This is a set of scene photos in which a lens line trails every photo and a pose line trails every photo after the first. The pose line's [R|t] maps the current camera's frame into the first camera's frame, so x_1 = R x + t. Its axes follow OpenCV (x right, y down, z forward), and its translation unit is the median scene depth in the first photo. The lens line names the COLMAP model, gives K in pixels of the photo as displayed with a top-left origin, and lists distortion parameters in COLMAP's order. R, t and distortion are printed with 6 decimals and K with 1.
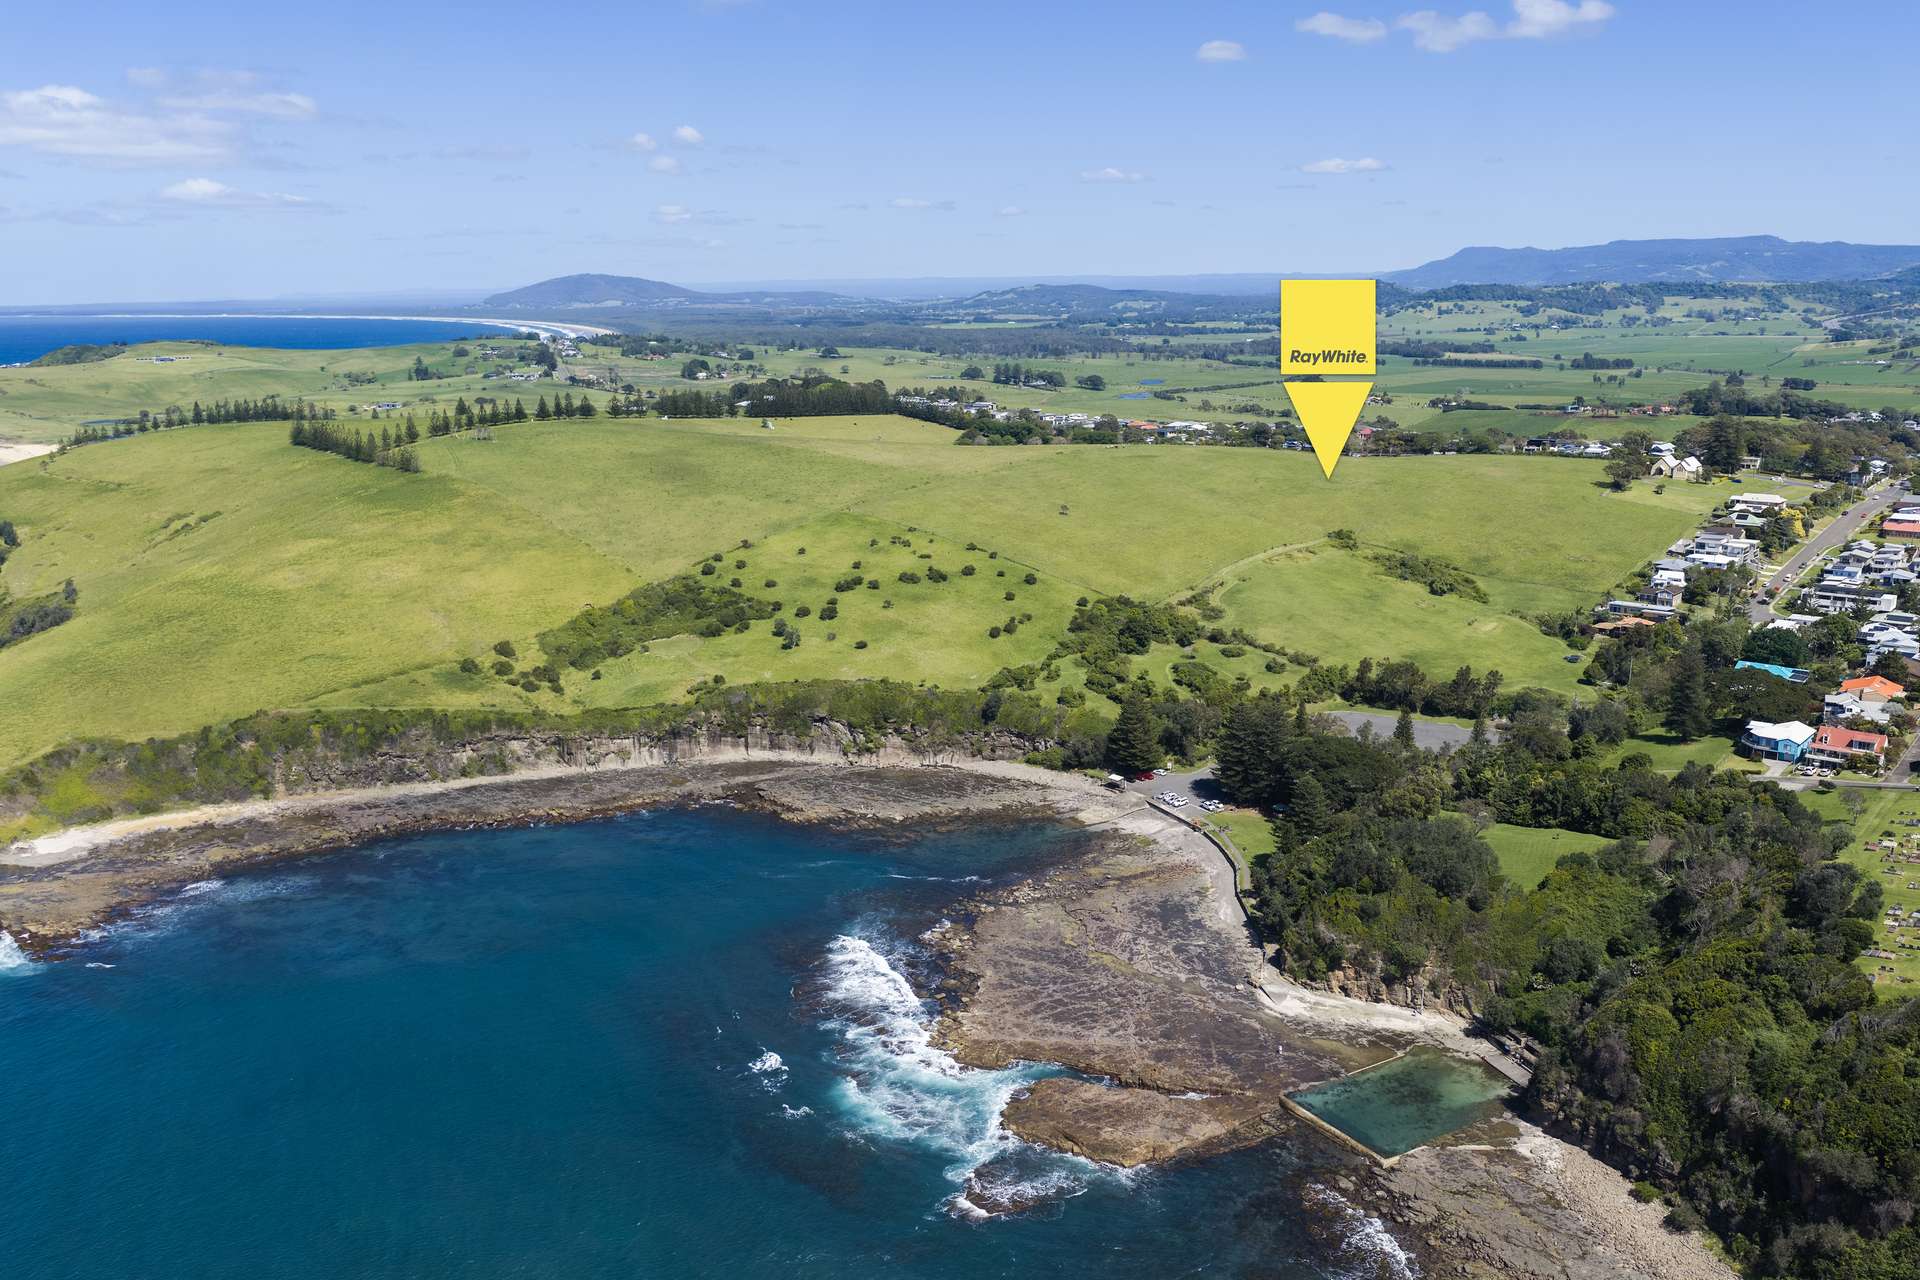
lens RADIAL K [[1580.7, 0, 960.0], [0, 1580.7, 640.0], [0, 0, 1]] dist [0.036373, -0.071737]
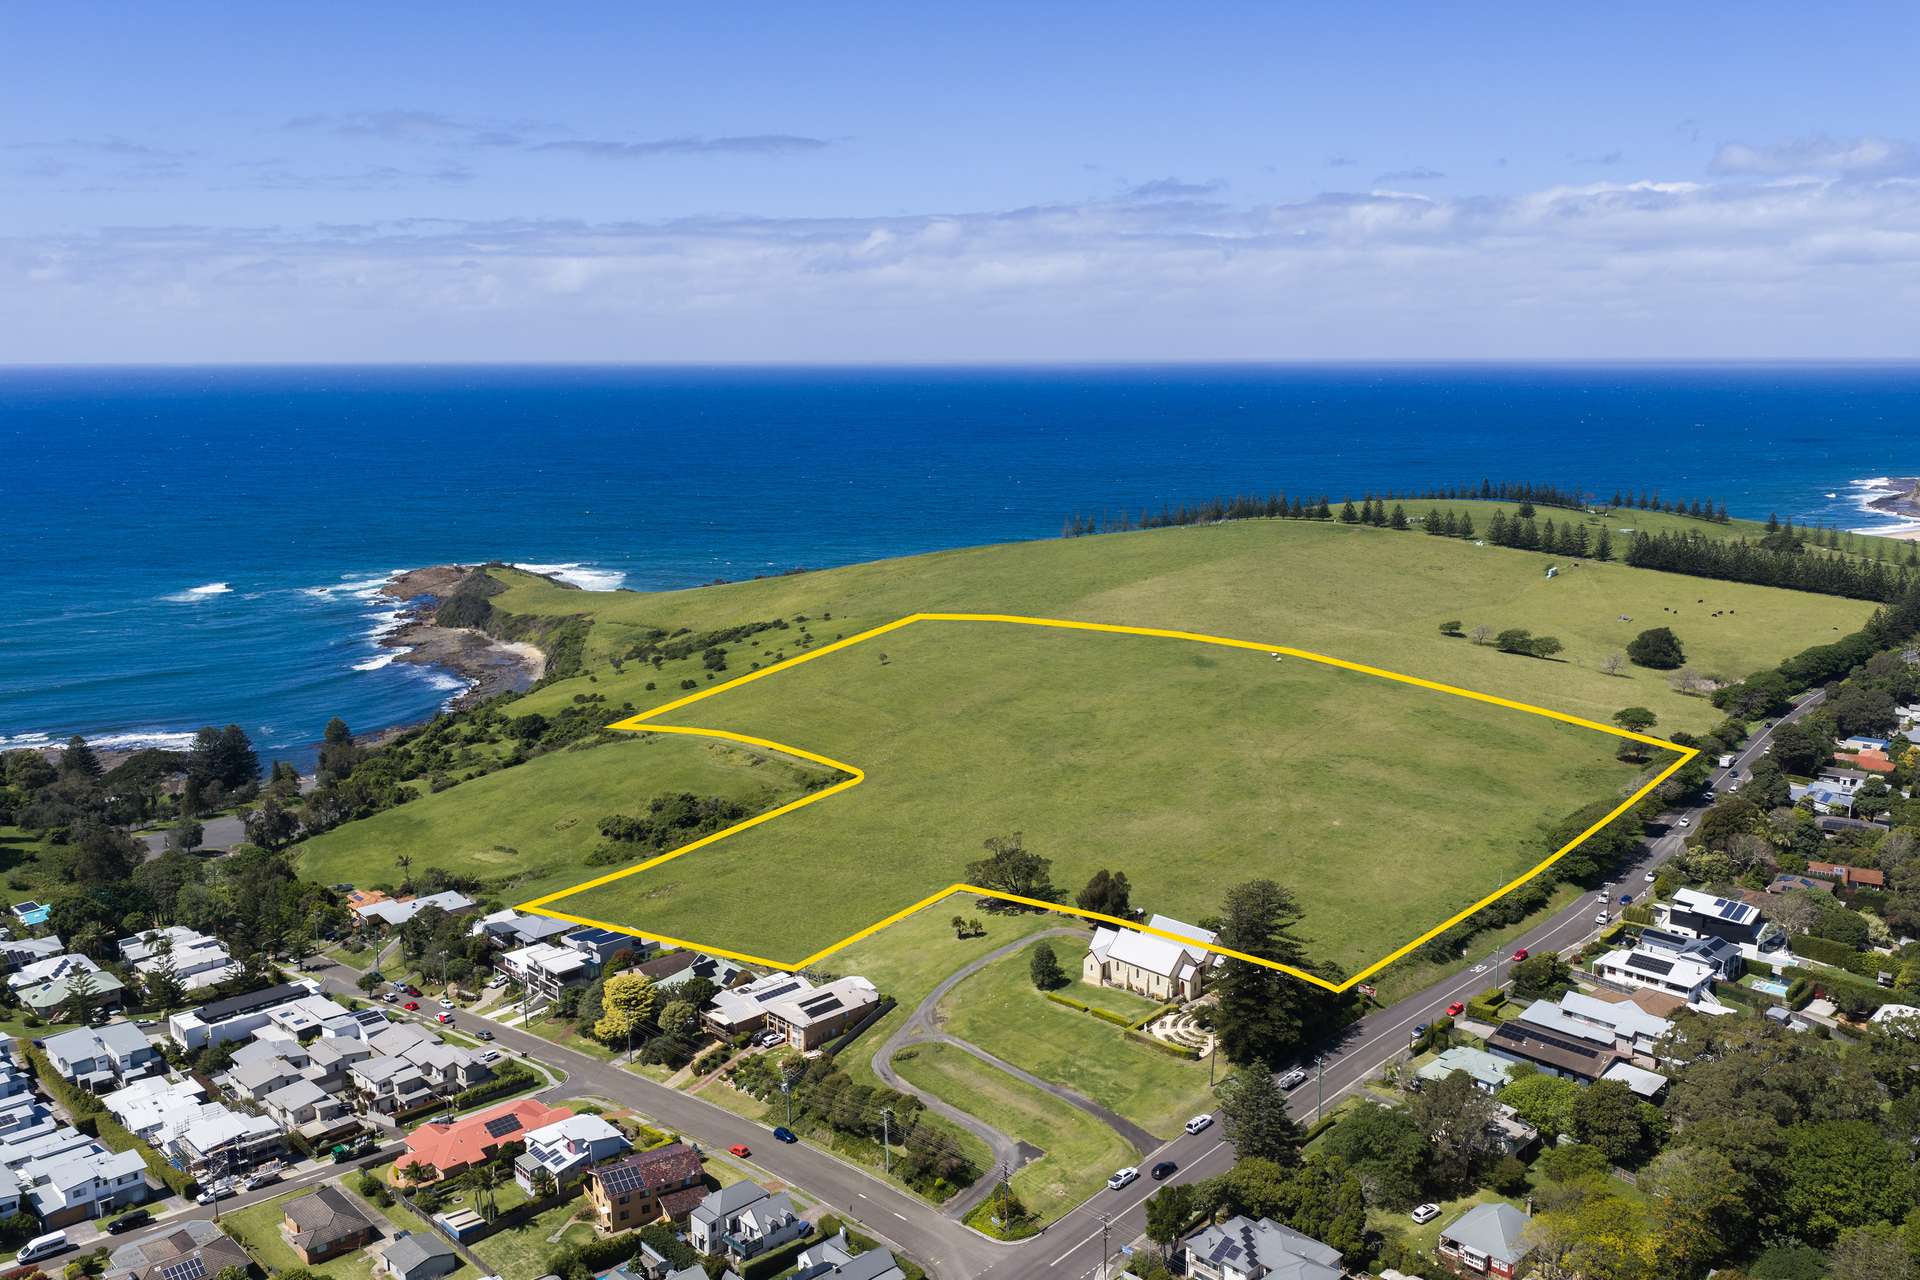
lens RADIAL K [[1580.7, 0, 960.0], [0, 1580.7, 640.0], [0, 0, 1]] dist [0.036373, -0.071737]
pose [[-0.079309, 0.196579, -0.977275, 0.232610], [-0.213269, 0.954318, 0.209269, -0.071841], [0.973769, 0.225020, -0.033762, 0.263566]]
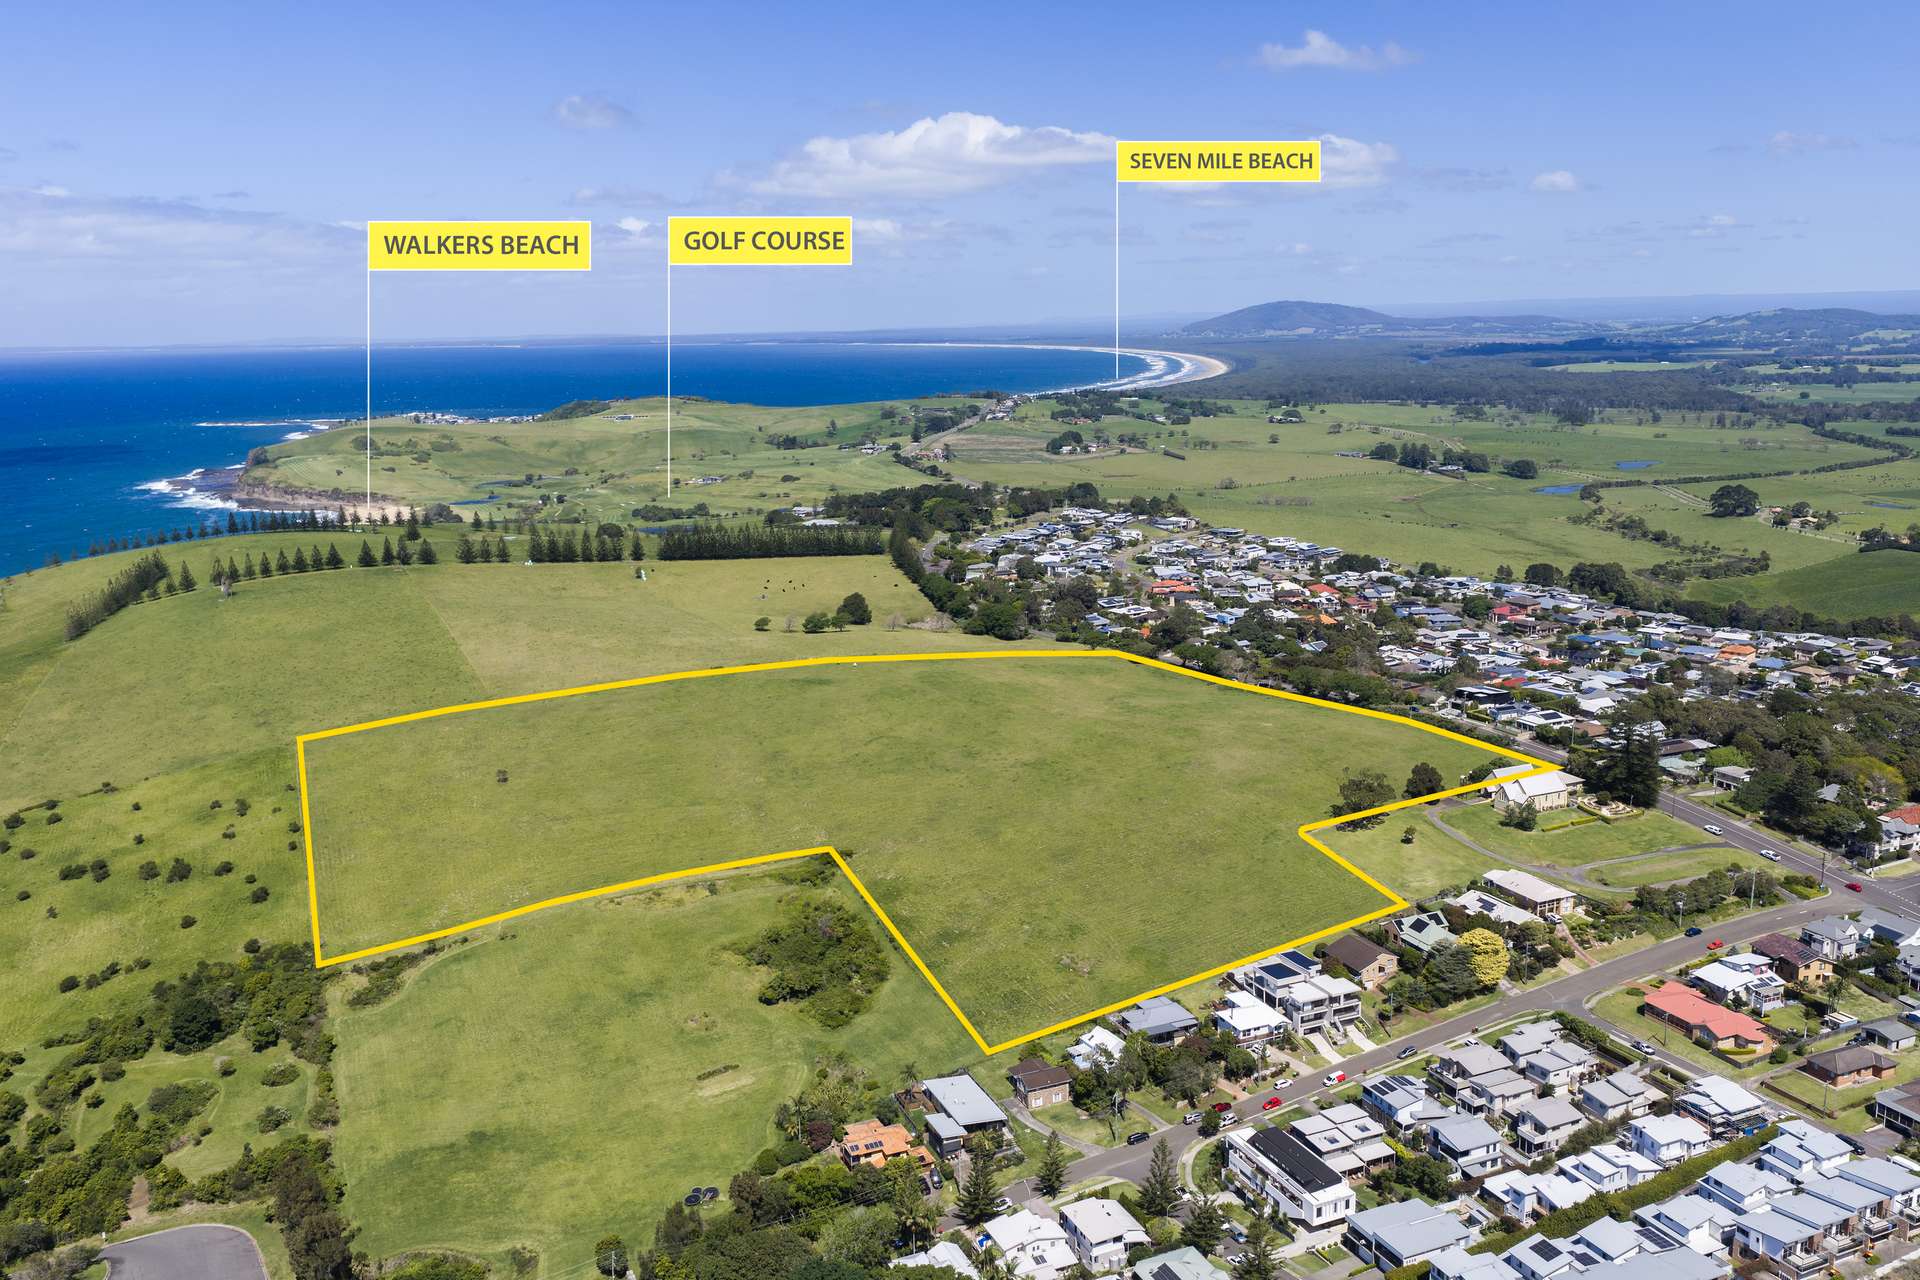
lens RADIAL K [[1580.7, 0, 960.0], [0, 1580.7, 640.0], [0, 0, 1]] dist [0.036373, -0.071737]
pose [[0.899548, 0.080468, -0.429347, 0.145558], [-0.085863, 0.996284, 0.006828, -0.042664], [0.428301, 0.030723, 0.903114, 0.100496]]
